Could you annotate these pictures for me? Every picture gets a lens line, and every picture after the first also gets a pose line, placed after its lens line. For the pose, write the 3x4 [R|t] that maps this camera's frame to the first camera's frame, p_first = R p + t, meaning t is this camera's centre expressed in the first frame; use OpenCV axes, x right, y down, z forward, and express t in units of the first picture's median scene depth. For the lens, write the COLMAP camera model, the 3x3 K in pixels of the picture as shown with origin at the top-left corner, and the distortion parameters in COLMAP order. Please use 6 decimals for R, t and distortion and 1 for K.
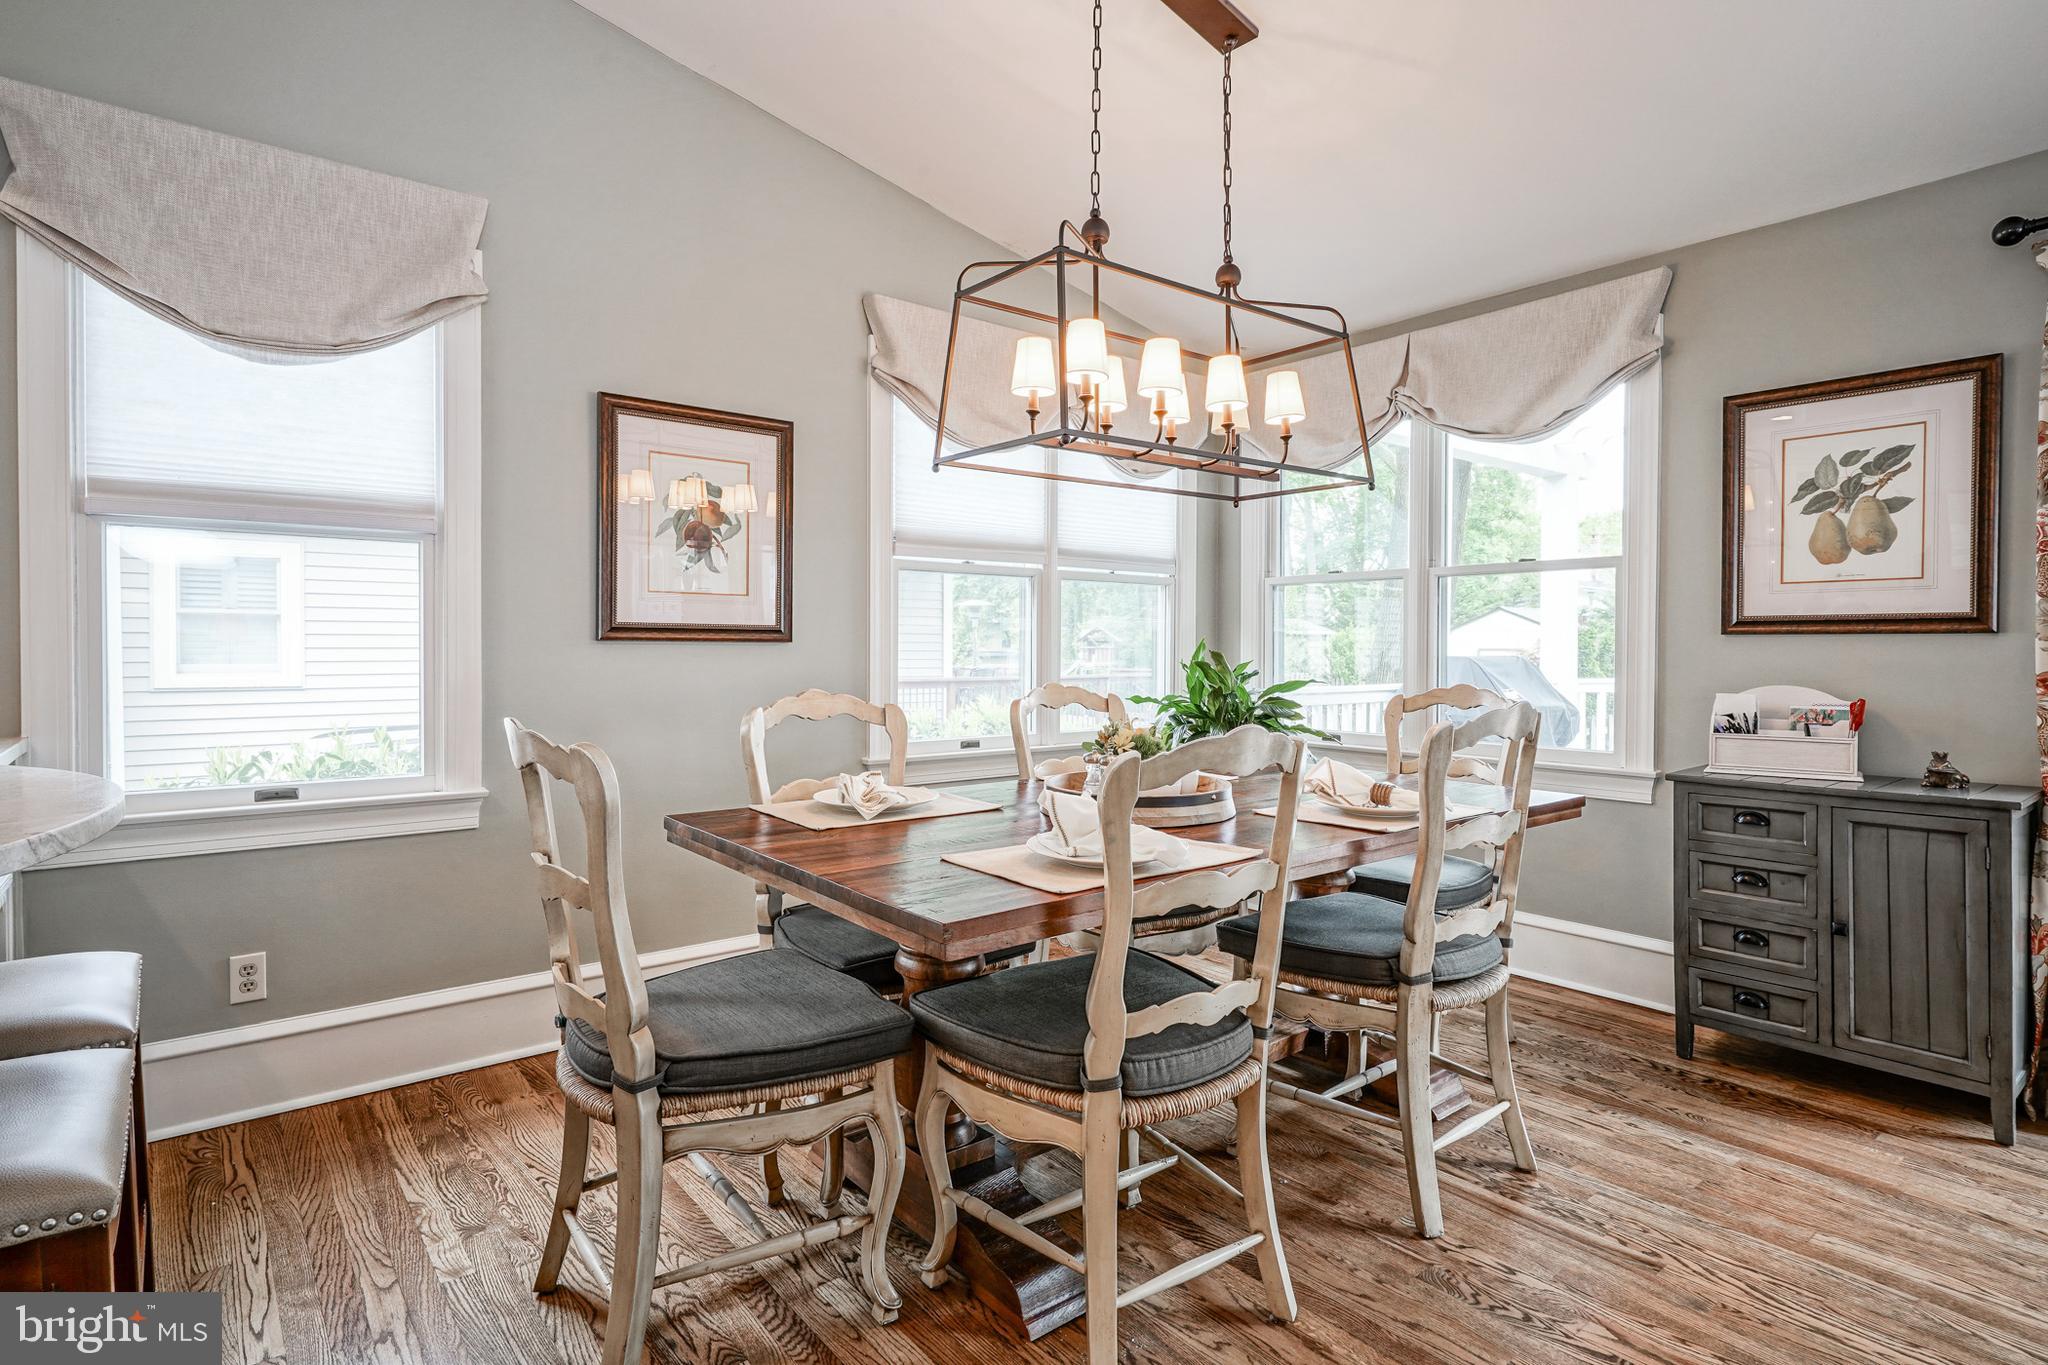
lens RADIAL K [[1076.6, 0, 1035.5], [0, 1076.6, 679.3], [0, 0, 1]] dist [-0.000829, 0.000345]
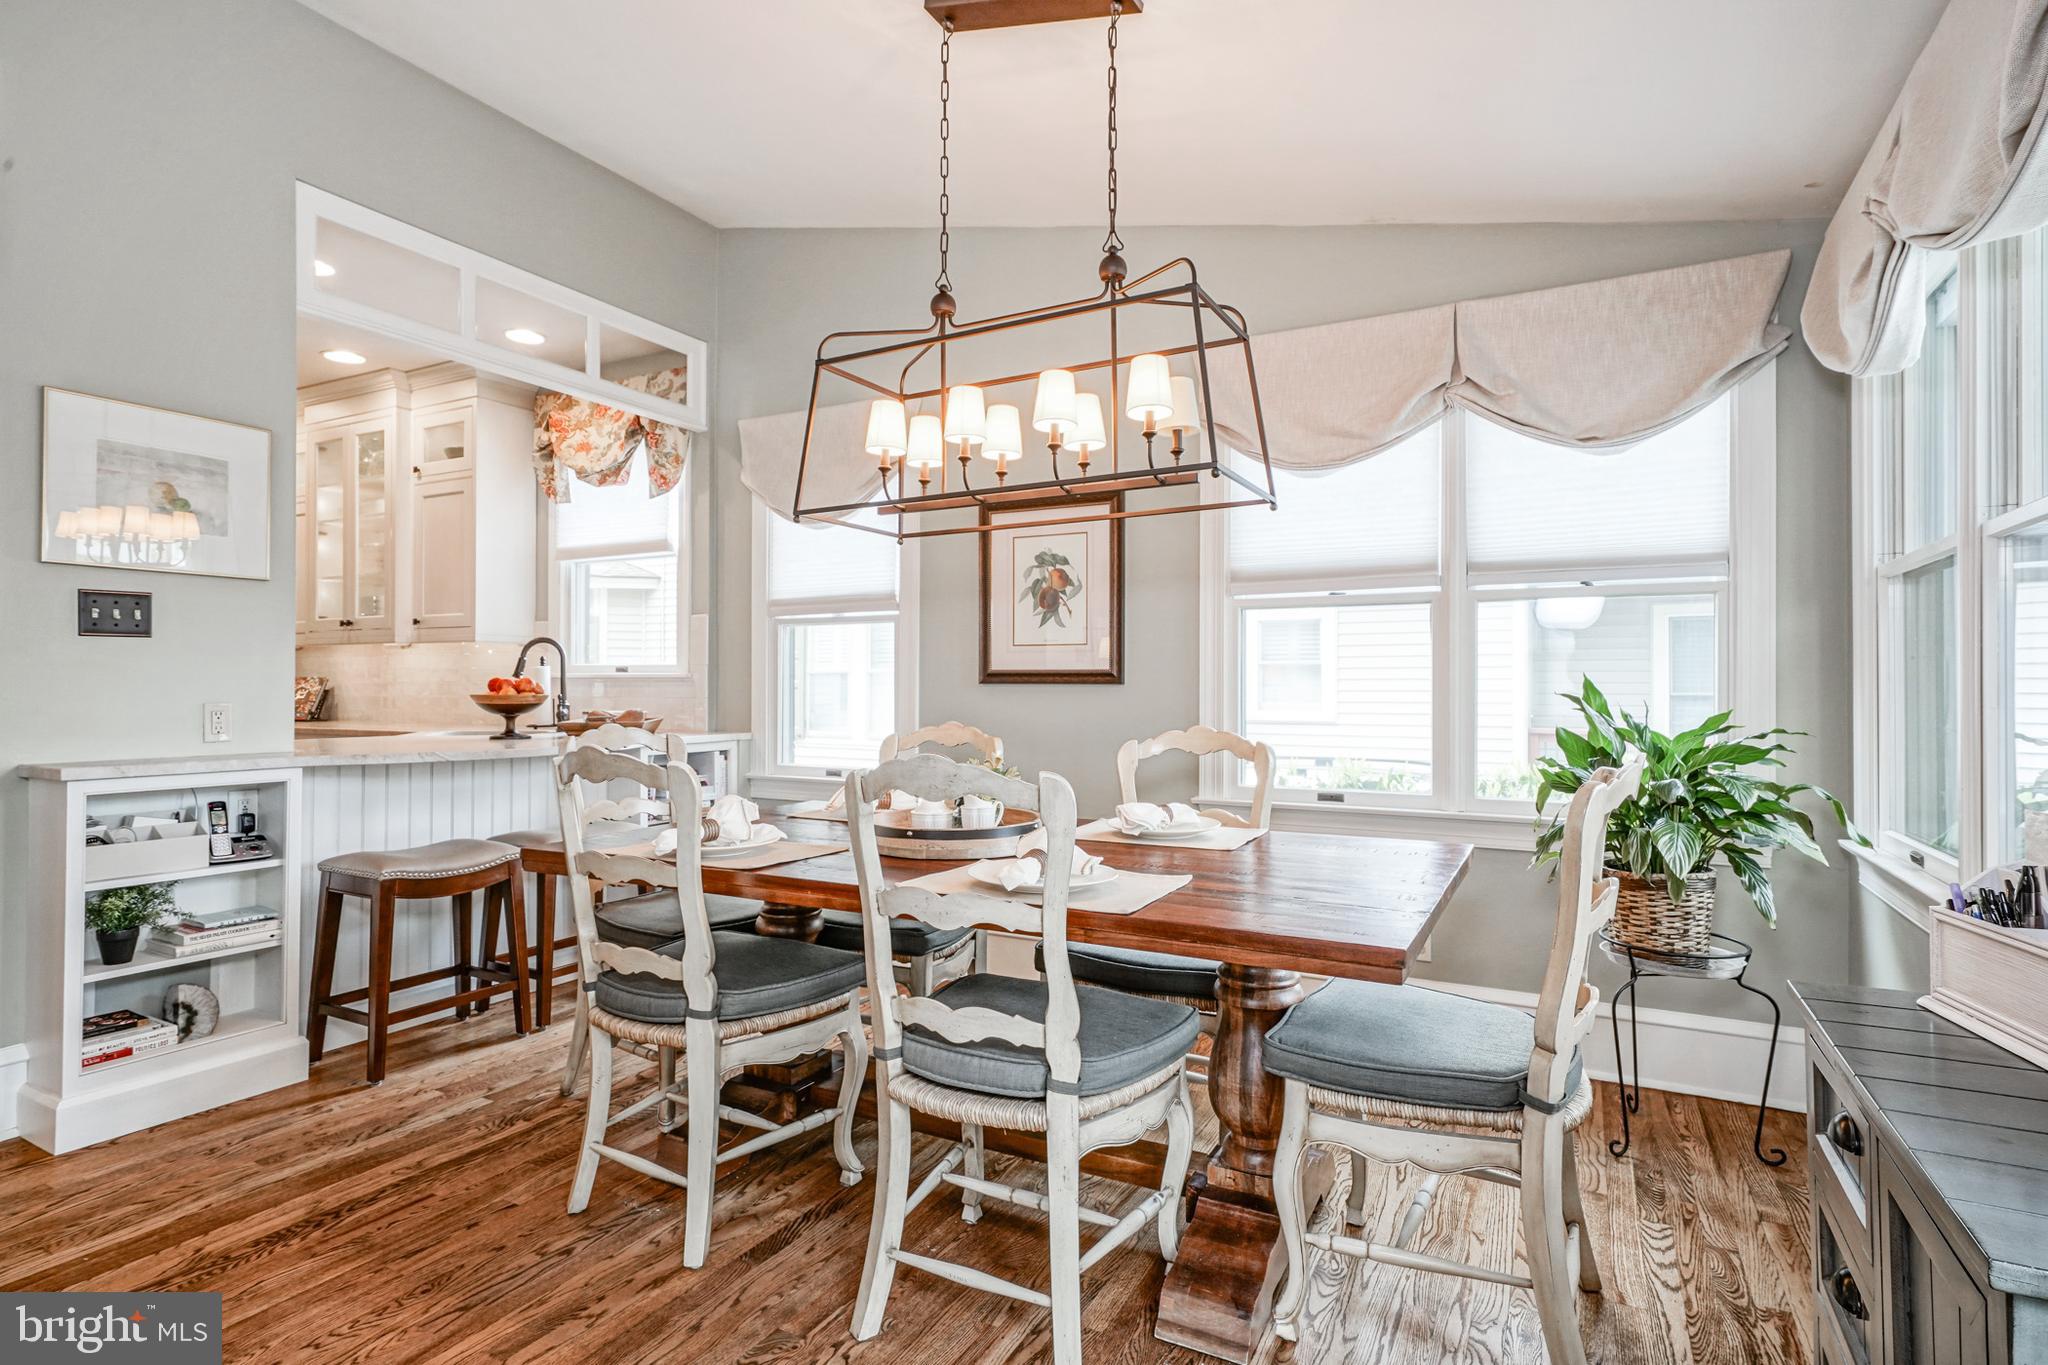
lens RADIAL K [[1052.6, 0, 1024.5], [0, 1052.6, 678.1], [0, 0, 1]] dist [0.000247, 0.000145]
pose [[0.377957, -0.006976, -0.925797, 0.781162], [-0.021360, 0.999640, -0.016253, -0.021531], [0.925577, 0.025918, 0.377672, 0.514394]]
